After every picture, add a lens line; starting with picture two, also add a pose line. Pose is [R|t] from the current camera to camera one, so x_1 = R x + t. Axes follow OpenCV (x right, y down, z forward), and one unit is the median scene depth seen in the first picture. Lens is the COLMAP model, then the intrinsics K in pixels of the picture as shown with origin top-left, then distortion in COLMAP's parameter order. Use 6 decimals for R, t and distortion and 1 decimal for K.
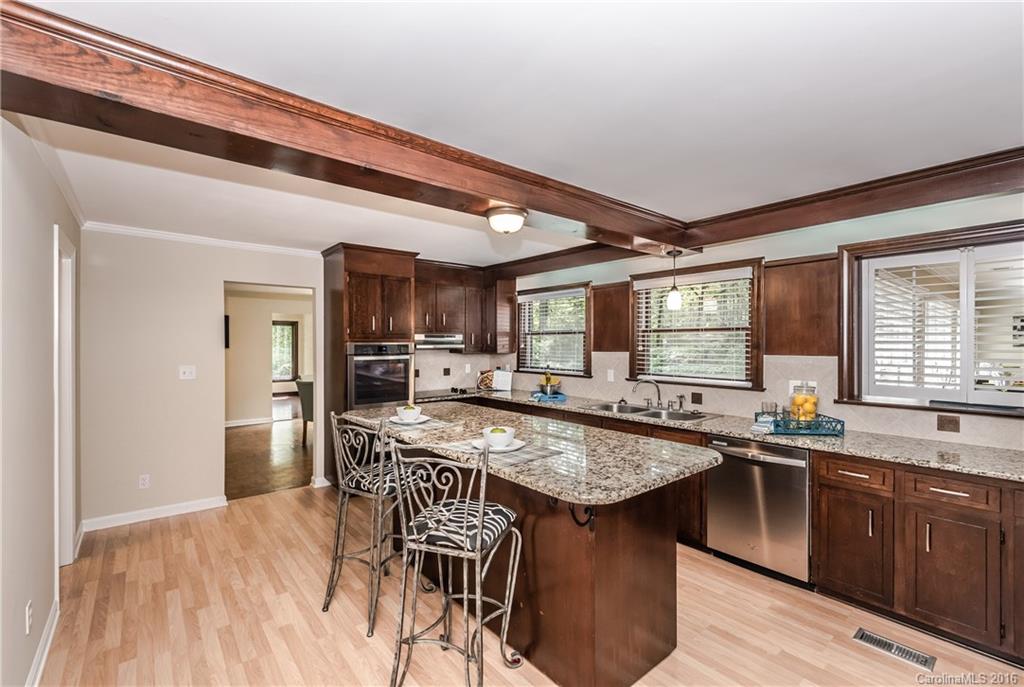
lens RADIAL K [[438.2, 0, 507.9], [0, 438.2, 341.7], [0, 0, 1]] dist [-0.003757, 0.000235]
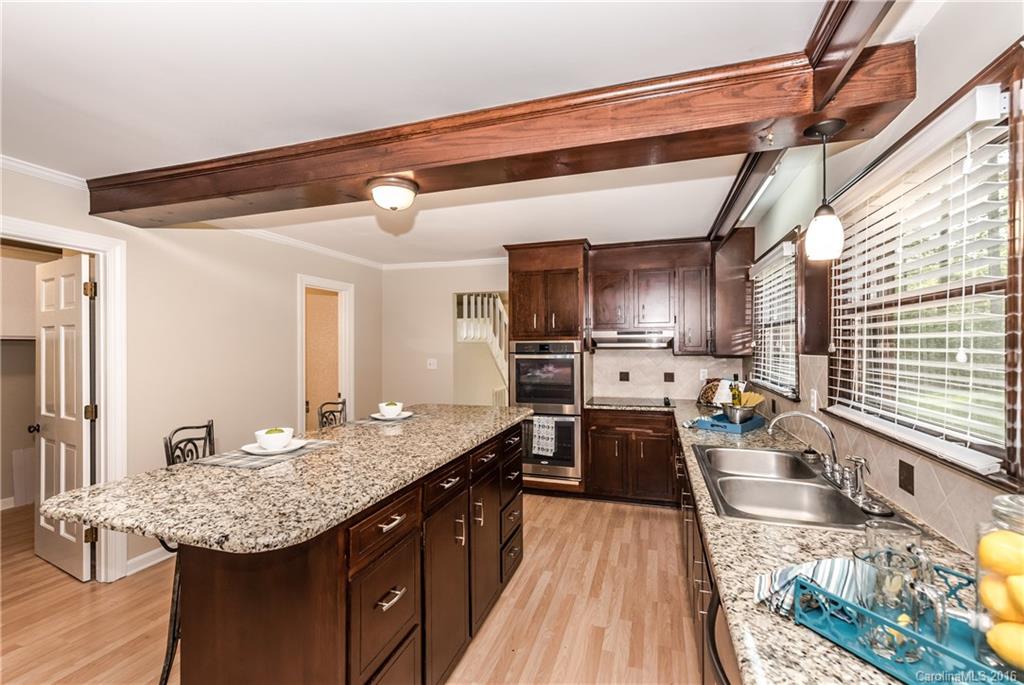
lens RADIAL K [[438.2, 0, 511.0], [0, 438.2, 345.9], [0, 0, 1]] dist [-0.003757, 0.000235]
pose [[0.531455, 0.001015, -0.847086, 0.460621], [0.005075, 0.999978, 0.004382, 0.008299], [0.847071, -0.006628, 0.531438, 0.403981]]
